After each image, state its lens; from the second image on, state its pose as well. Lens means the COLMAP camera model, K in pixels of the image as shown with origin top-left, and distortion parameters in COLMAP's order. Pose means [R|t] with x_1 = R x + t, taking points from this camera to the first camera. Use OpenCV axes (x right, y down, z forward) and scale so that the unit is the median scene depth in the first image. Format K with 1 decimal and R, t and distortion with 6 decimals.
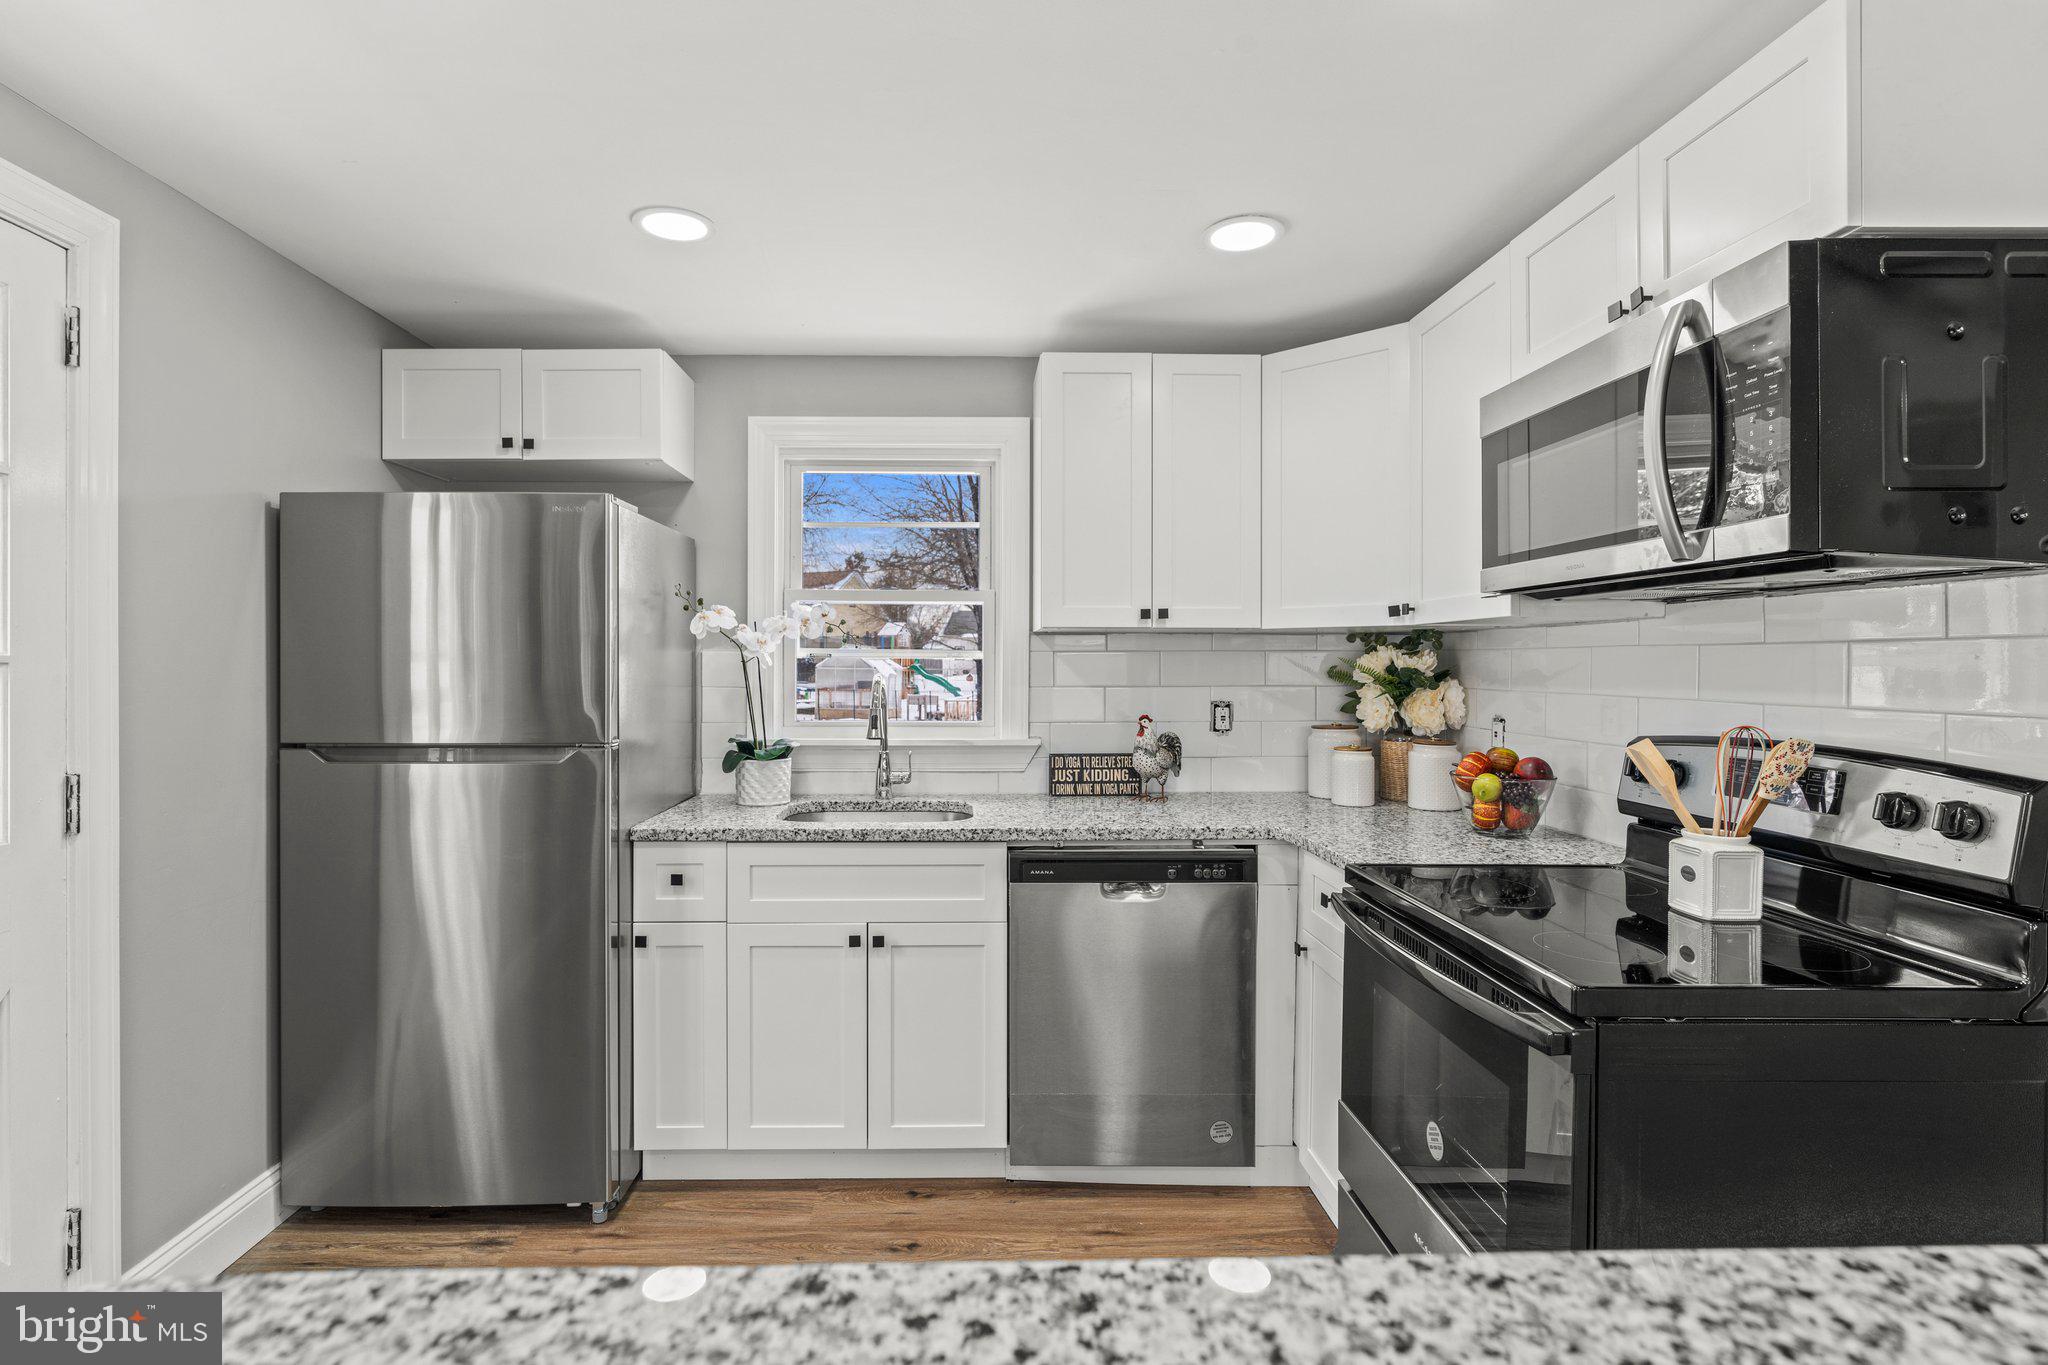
lens RADIAL K [[1011.5, 0, 982.2], [0, 1011.5, 663.7], [0, 0, 1]] dist [-0.003002, -0.000109]
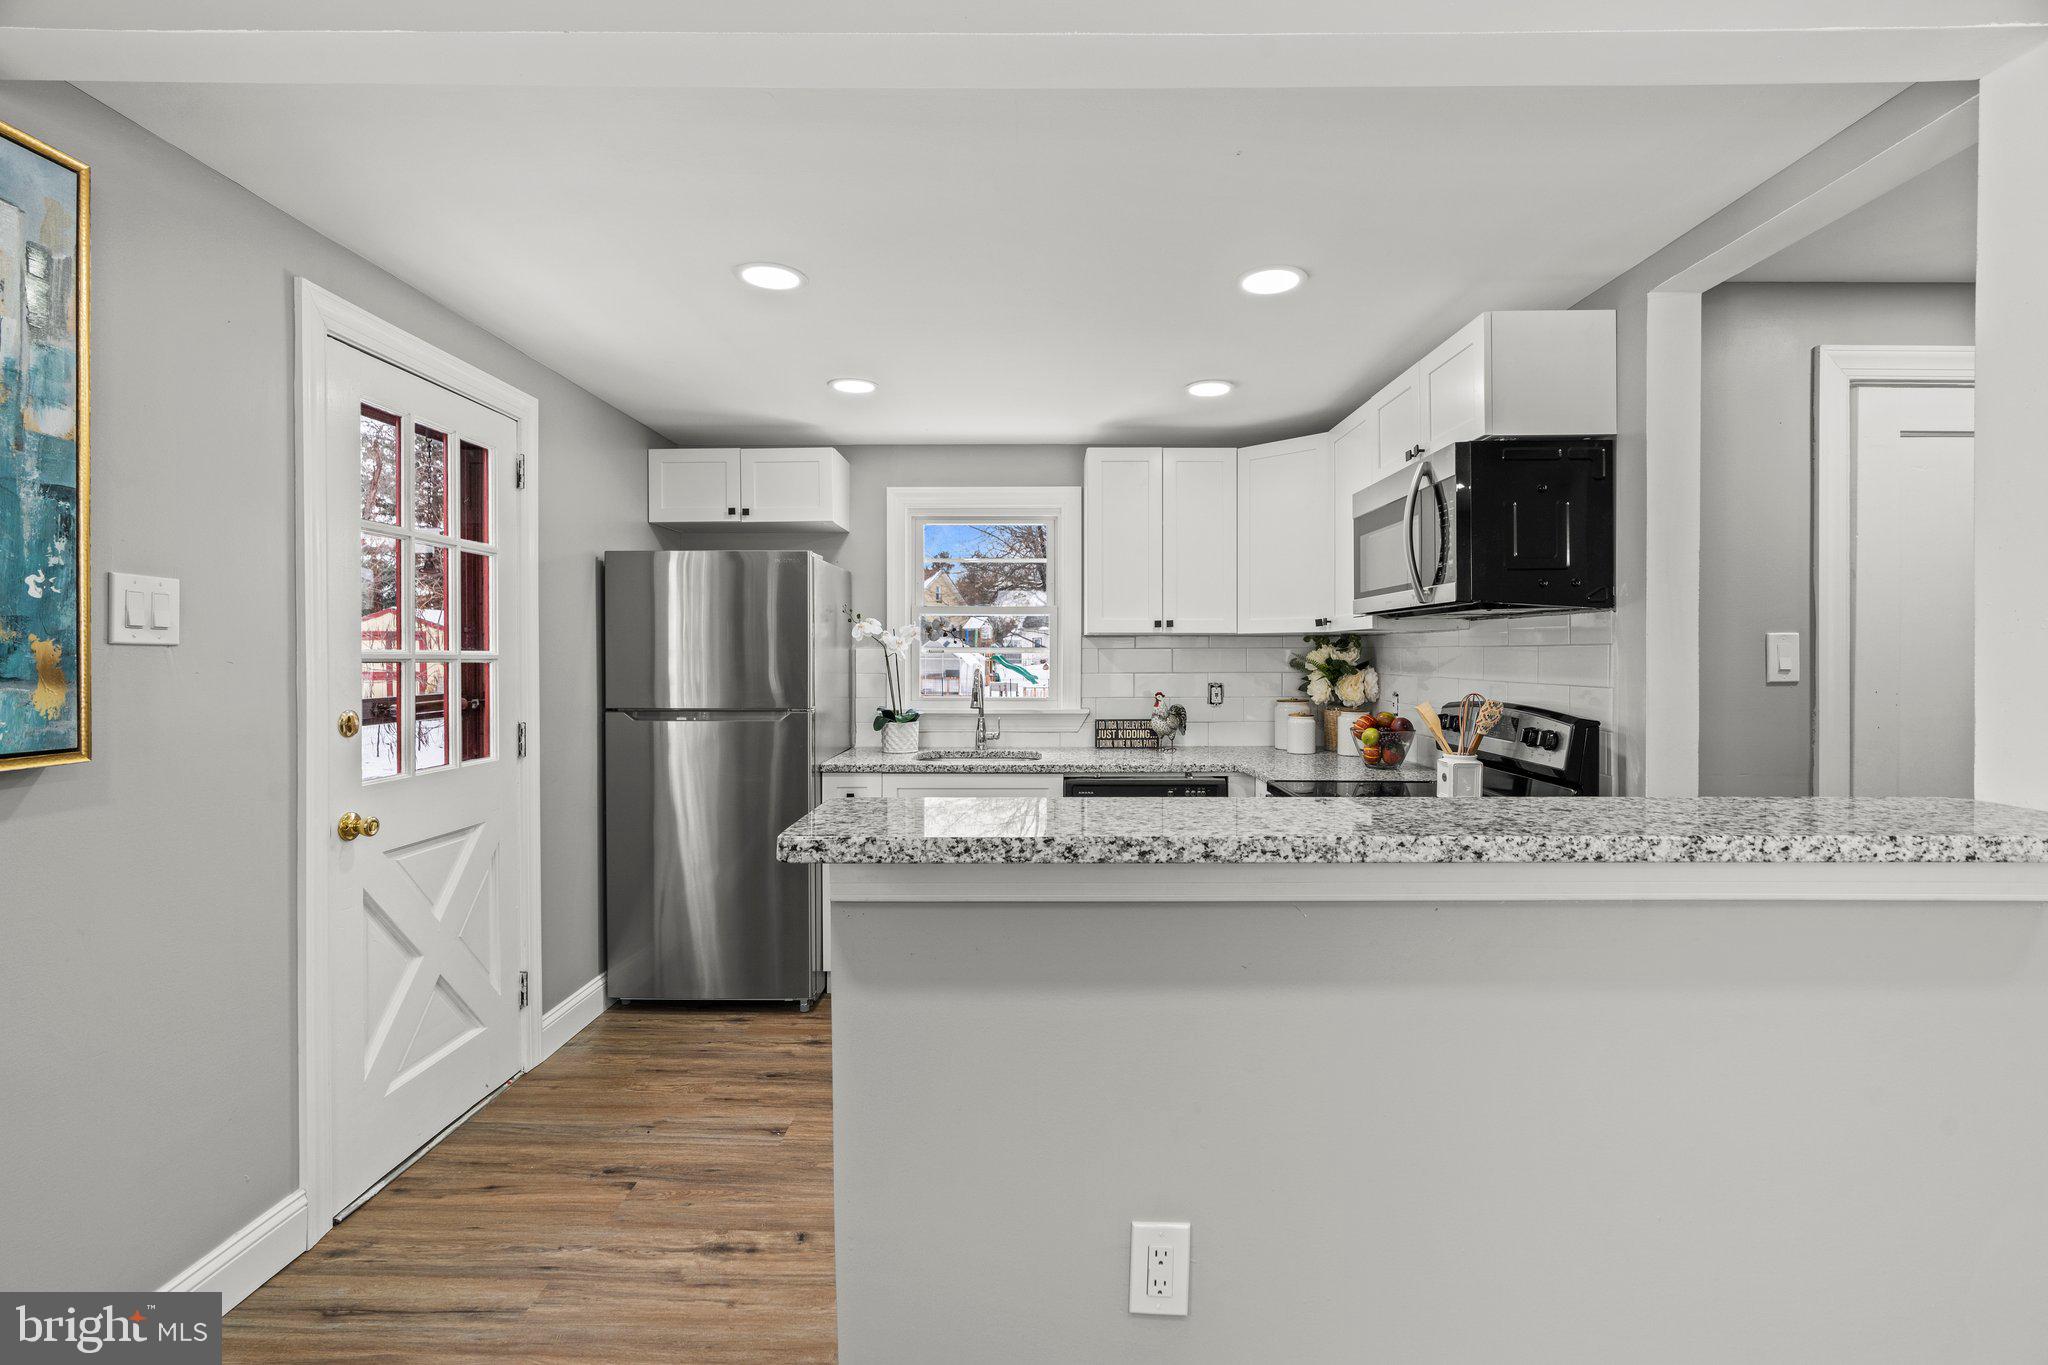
lens RADIAL K [[938.2, 0, 1014.2], [0, 938.2, 660.1], [0, 0, 1]] dist [-0.000832, -0.000150]
pose [[0.998897, -0.001486, -0.046926, 0.015434], [0.001783, 0.999979, 0.006271, -0.005032], [0.046915, -0.006348, 0.998879, -0.387805]]
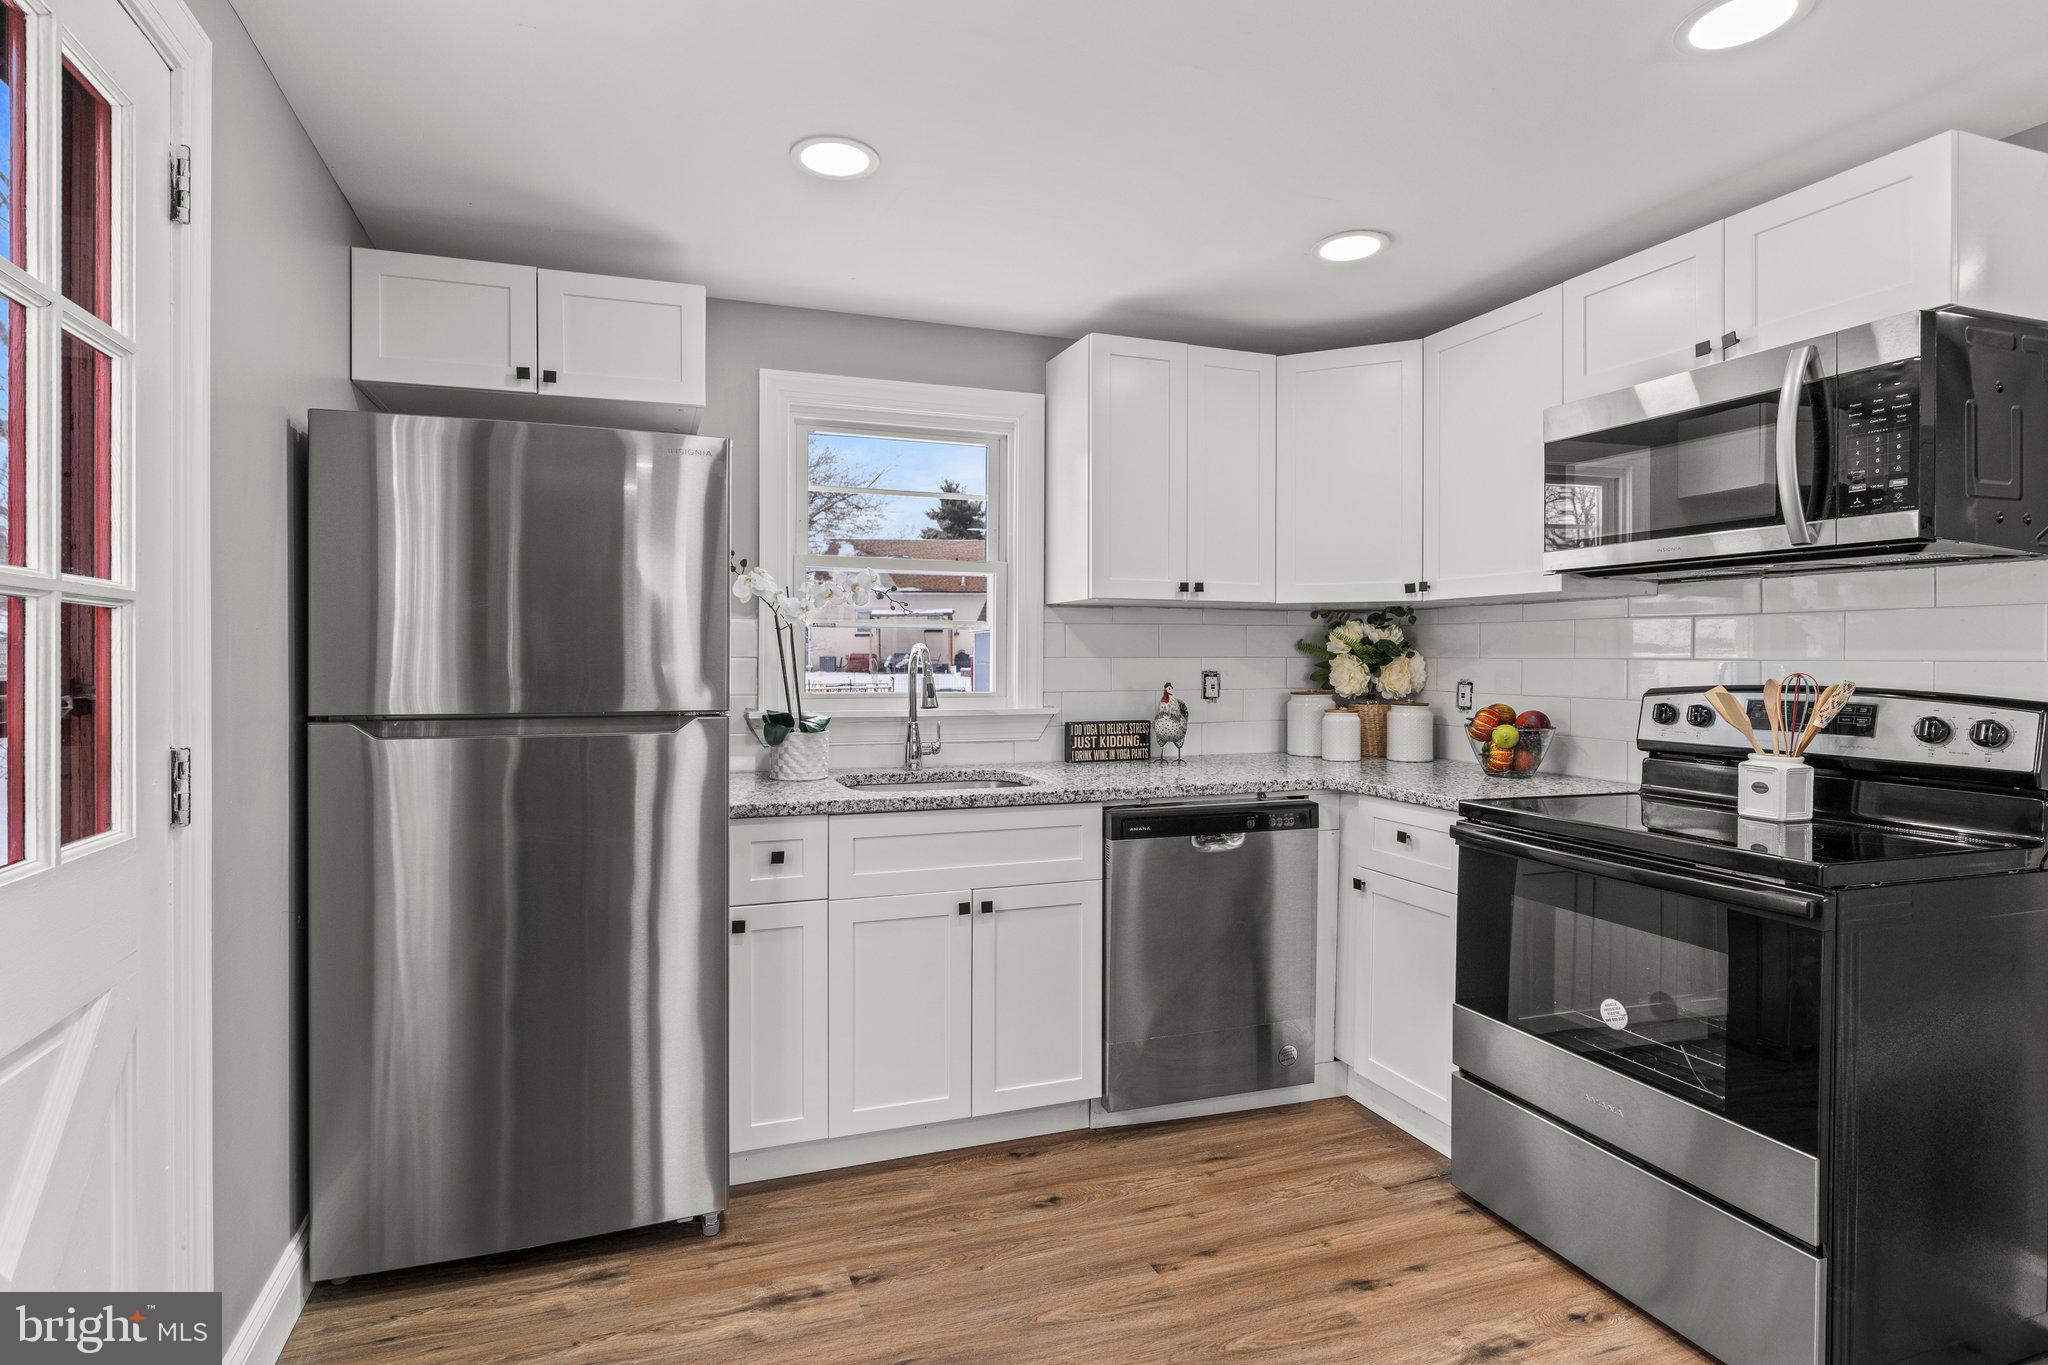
lens RADIAL K [[1021.9, 0, 992.3], [0, 1021.9, 659.4], [0, 0, 1]] dist [0.000359, 0.000555]
pose [[0.948906, 0.002246, 0.315550, -0.375154], [-0.003819, 0.999983, 0.004370, 0.023364], [-0.315535, -0.005352, 0.948899, 0.038421]]
